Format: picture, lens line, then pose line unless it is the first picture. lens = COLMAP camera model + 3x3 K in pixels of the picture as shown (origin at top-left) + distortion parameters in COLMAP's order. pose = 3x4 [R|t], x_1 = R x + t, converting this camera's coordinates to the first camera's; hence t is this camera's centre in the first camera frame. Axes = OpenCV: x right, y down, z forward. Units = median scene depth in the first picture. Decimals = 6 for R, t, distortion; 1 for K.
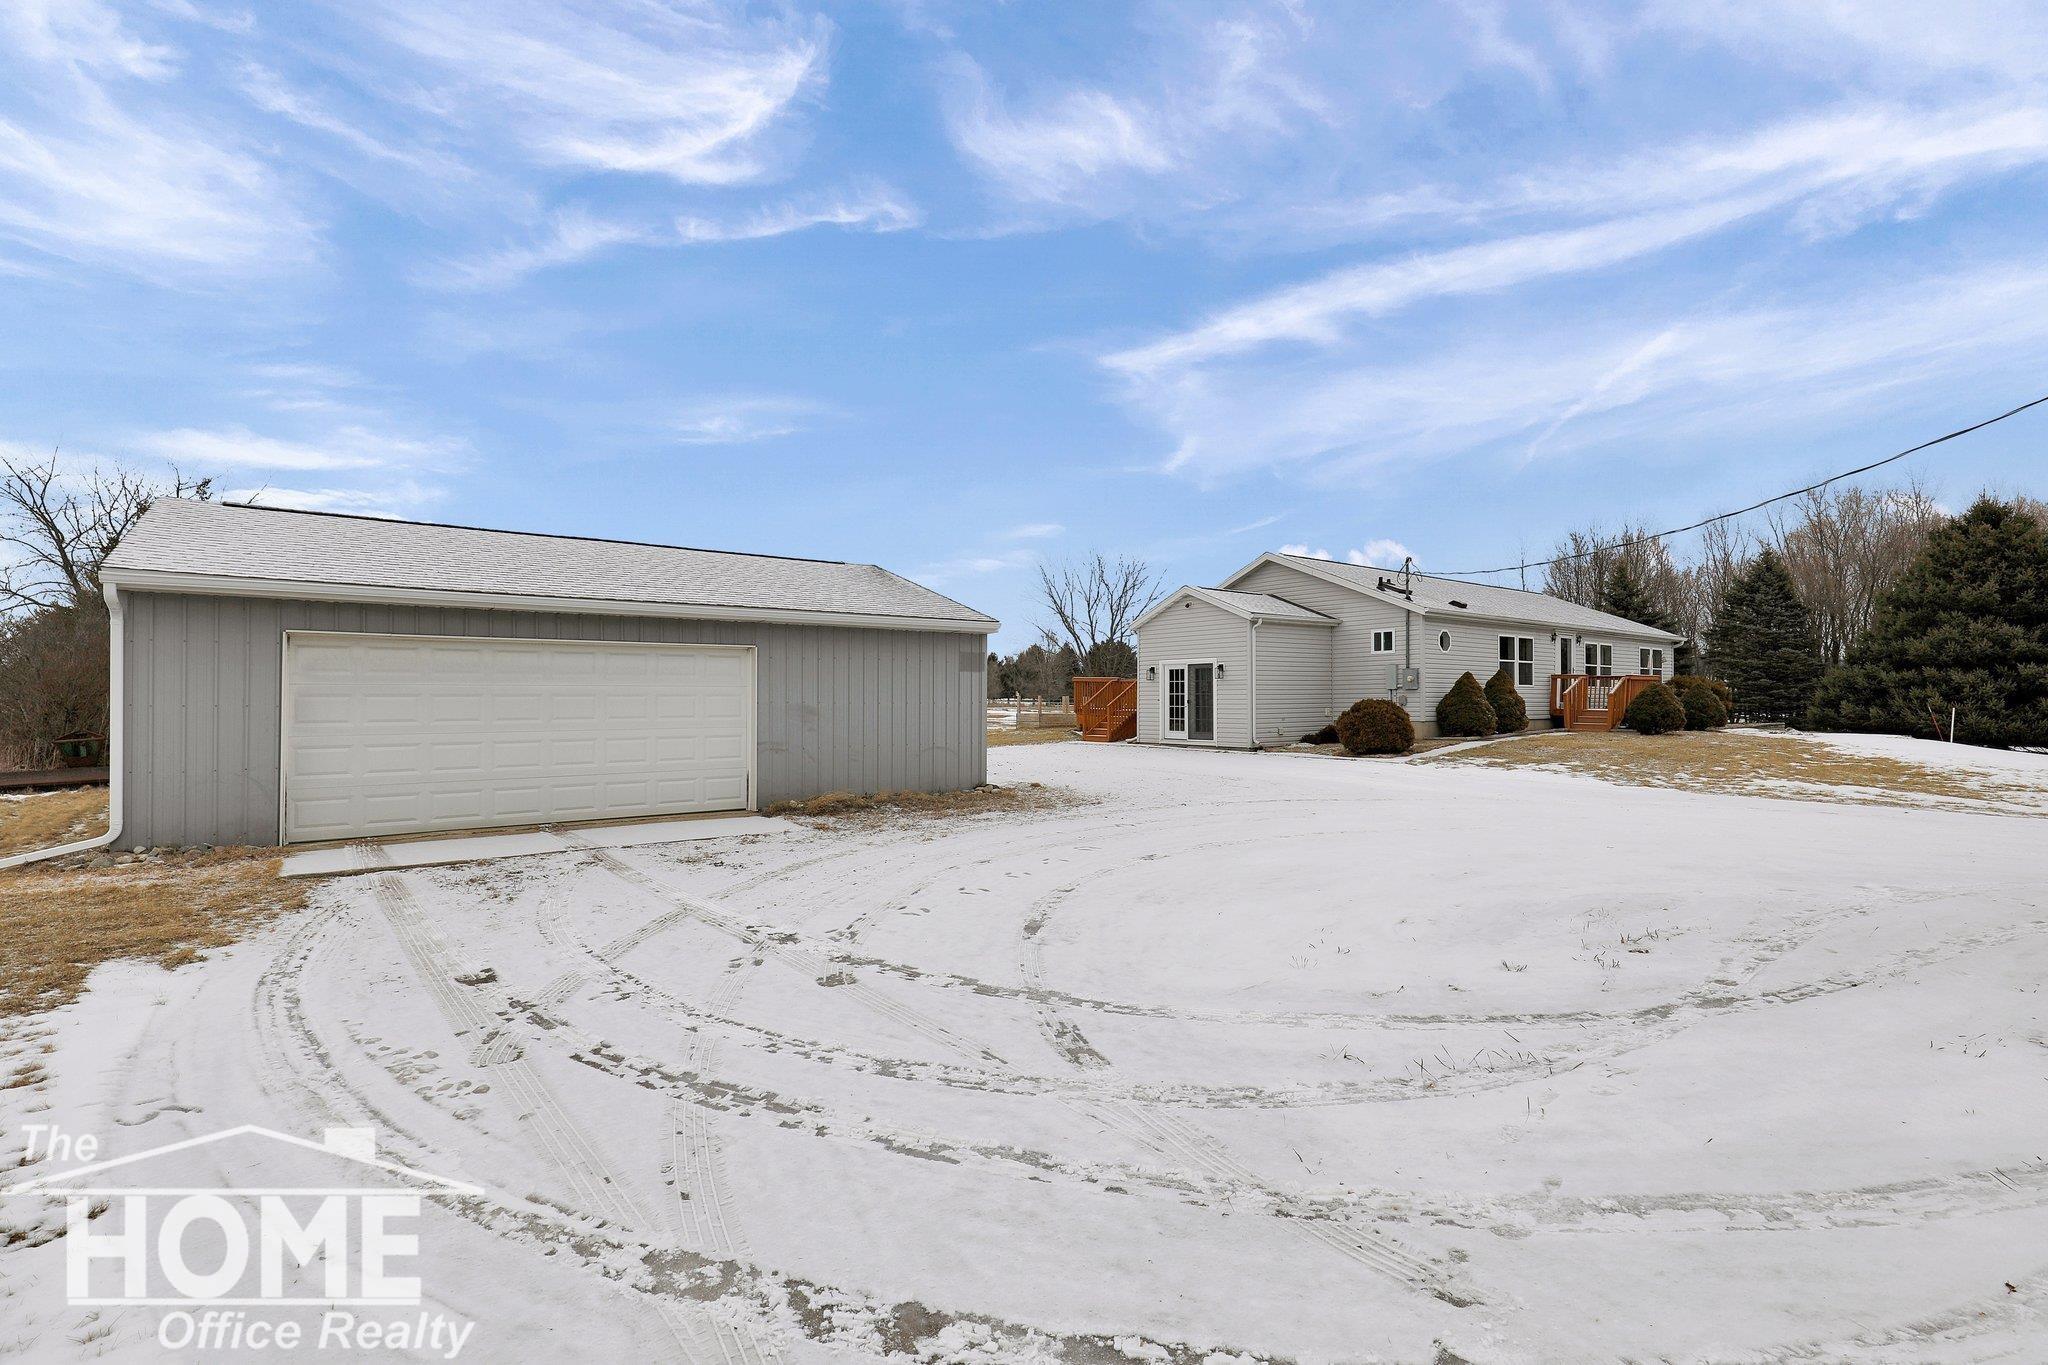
lens RADIAL K [[956.4, 0, 1016.4], [0, 956.4, 682.2], [0, 0, 1]] dist [0.022144, 0.001252]
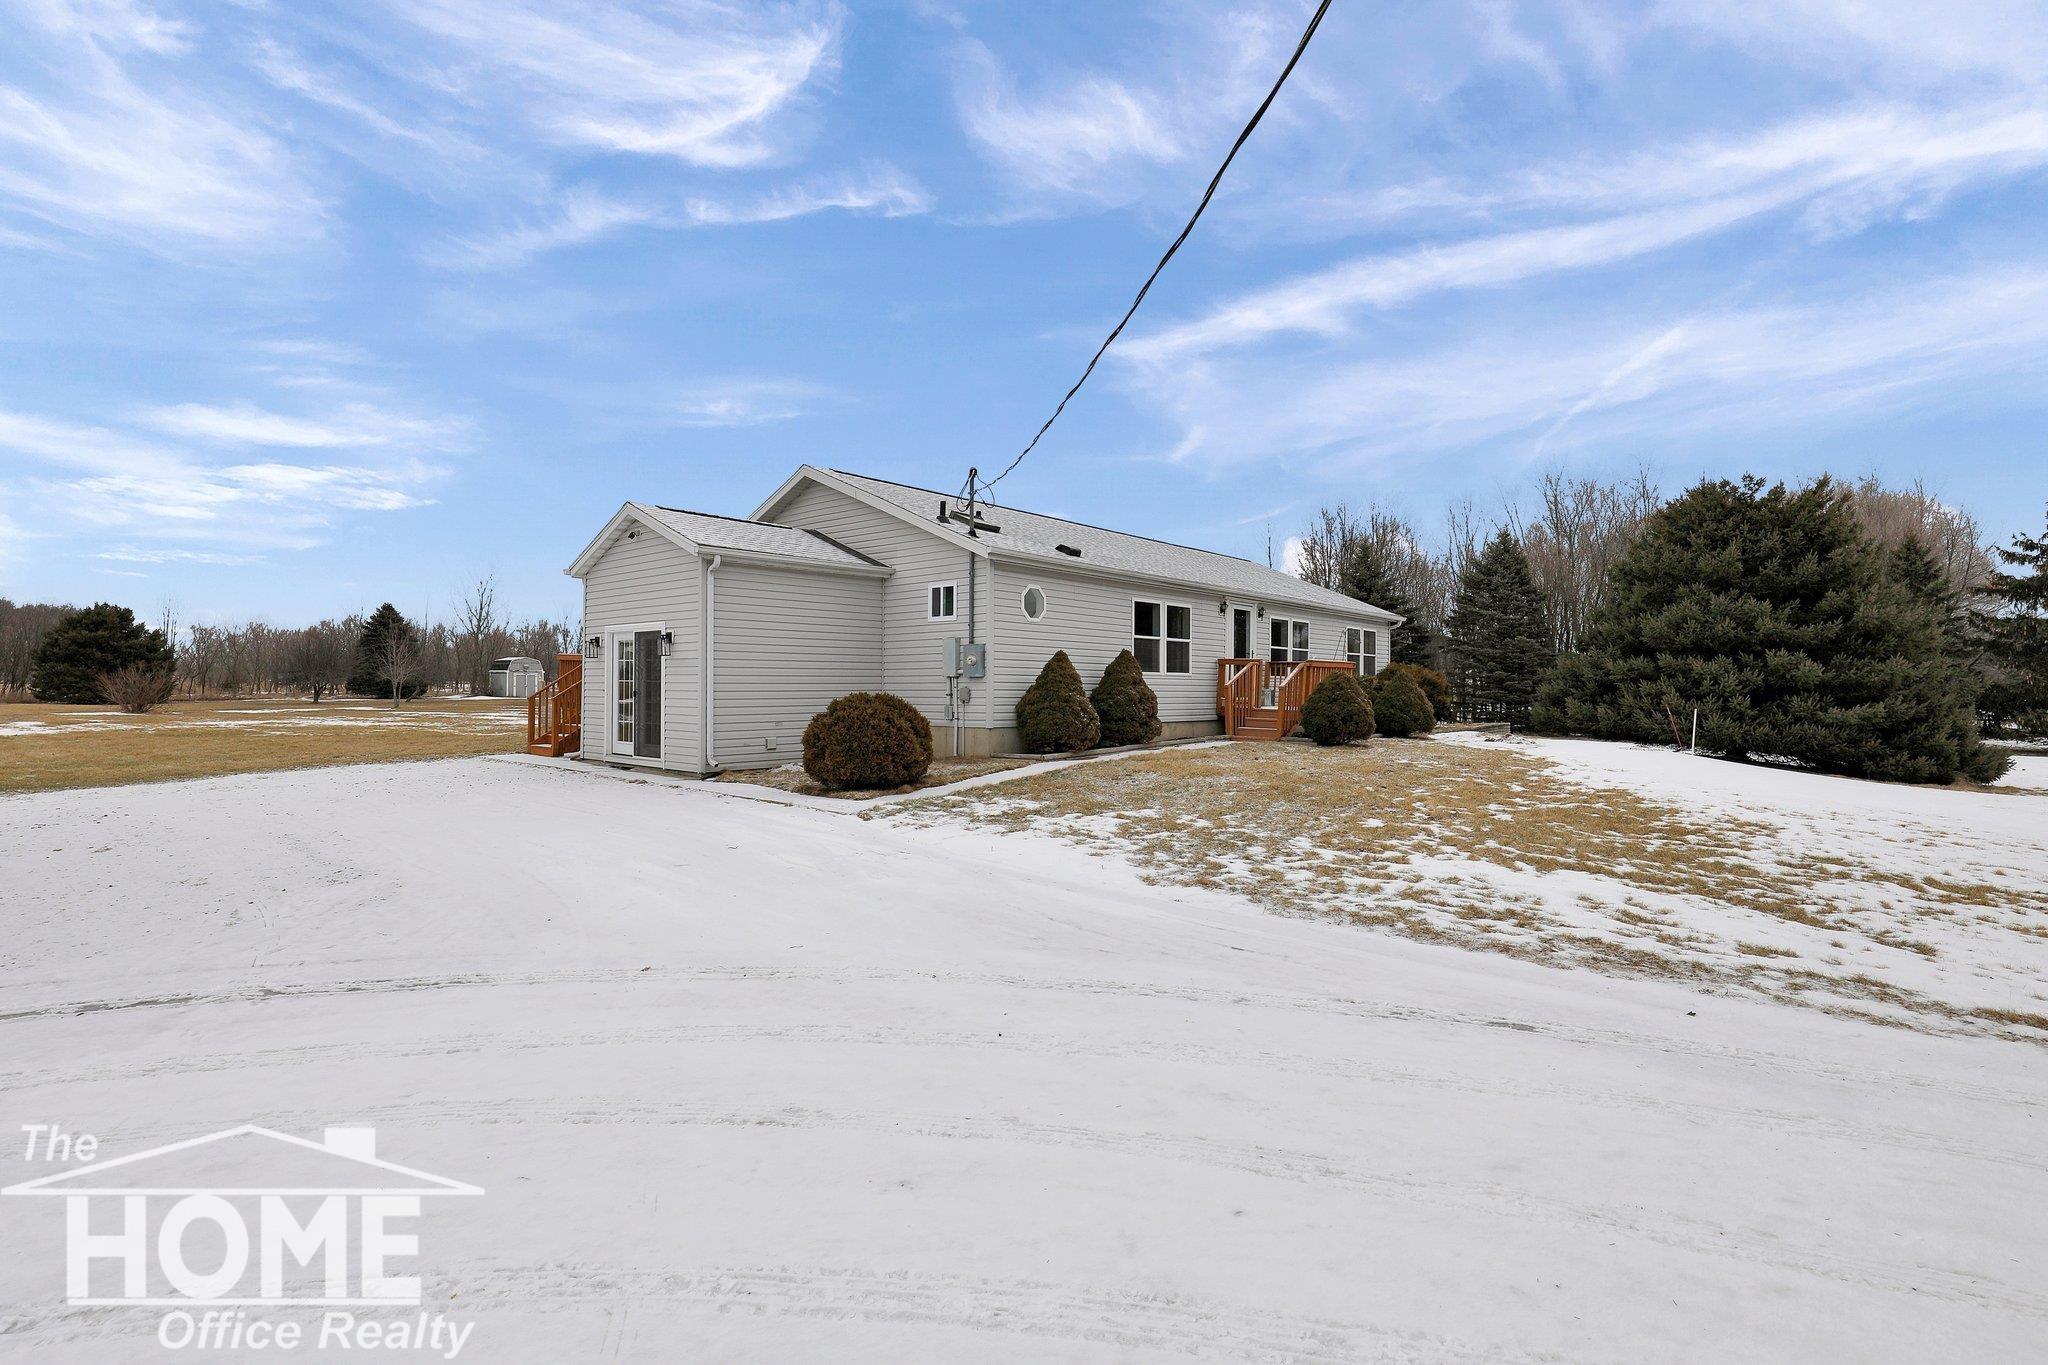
lens RADIAL K [[956.4, 0, 1026.5], [0, 956.4, 685.7], [0, 0, 1]] dist [0.022144, 0.001252]
pose [[0.983122, 0.006987, 0.182818, 0.300225], [-0.009911, 0.999837, 0.015083, 0.002818], [-0.182683, -0.016641, 0.983031, 0.341827]]
